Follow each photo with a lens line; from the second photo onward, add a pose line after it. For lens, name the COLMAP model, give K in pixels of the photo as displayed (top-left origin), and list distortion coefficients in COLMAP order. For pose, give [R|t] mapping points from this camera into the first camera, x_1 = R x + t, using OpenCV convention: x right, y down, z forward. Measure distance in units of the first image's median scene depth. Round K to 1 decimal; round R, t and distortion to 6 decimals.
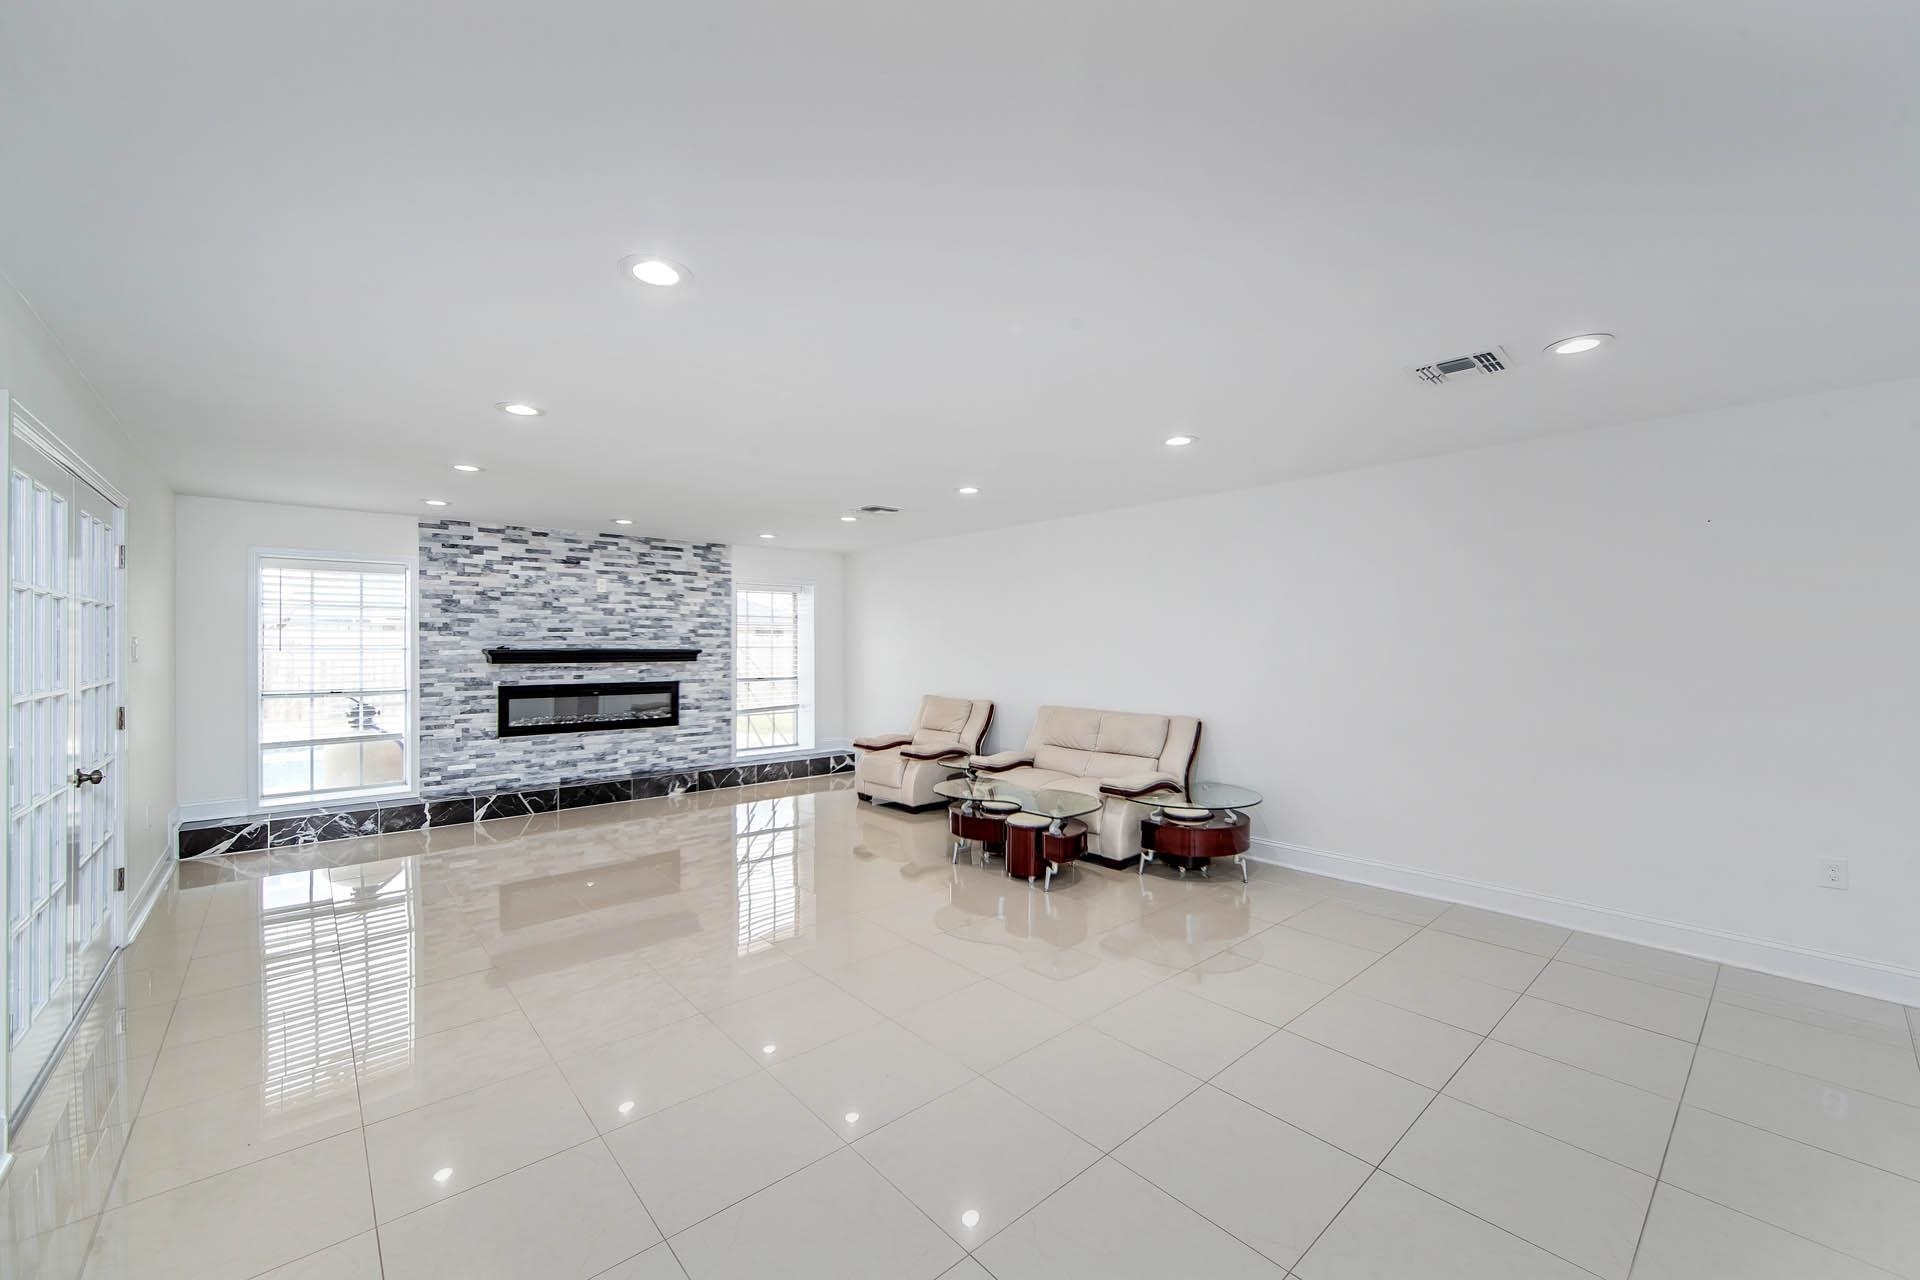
lens RADIAL K [[753.2, 0, 950.9], [0, 753.2, 642.0], [0, 0, 1]] dist [0.002270, 0.000140]
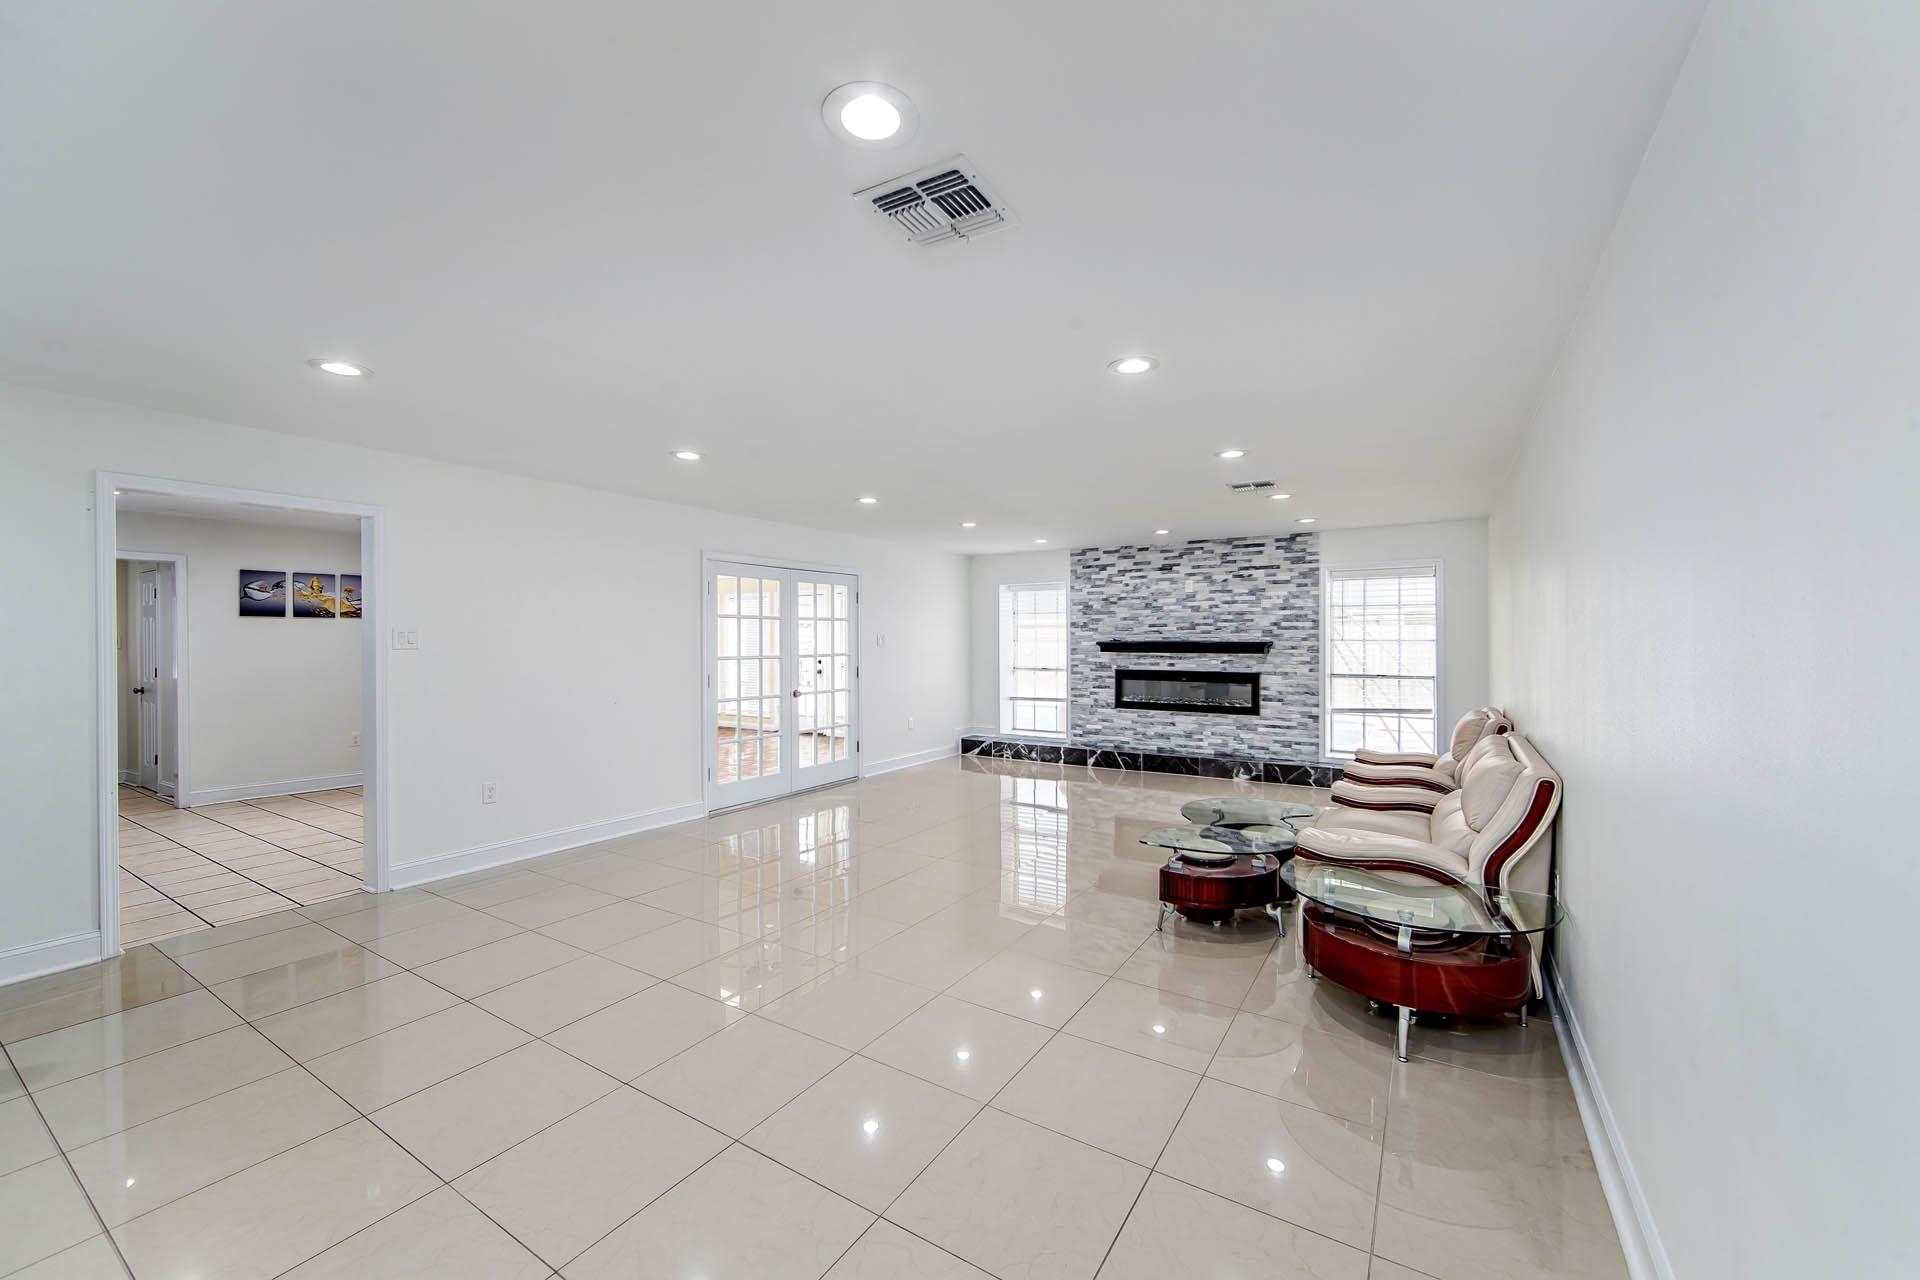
lens RADIAL K [[753.2, 0, 959.2], [0, 753.2, 640.1], [0, 0, 1]] dist [0.002270, 0.000140]
pose [[0.297961, 0.005225, -0.954564, 0.547543], [0.007785, 0.999938, 0.007904, -0.004668], [0.954546, -0.009787, 0.297902, 0.329439]]
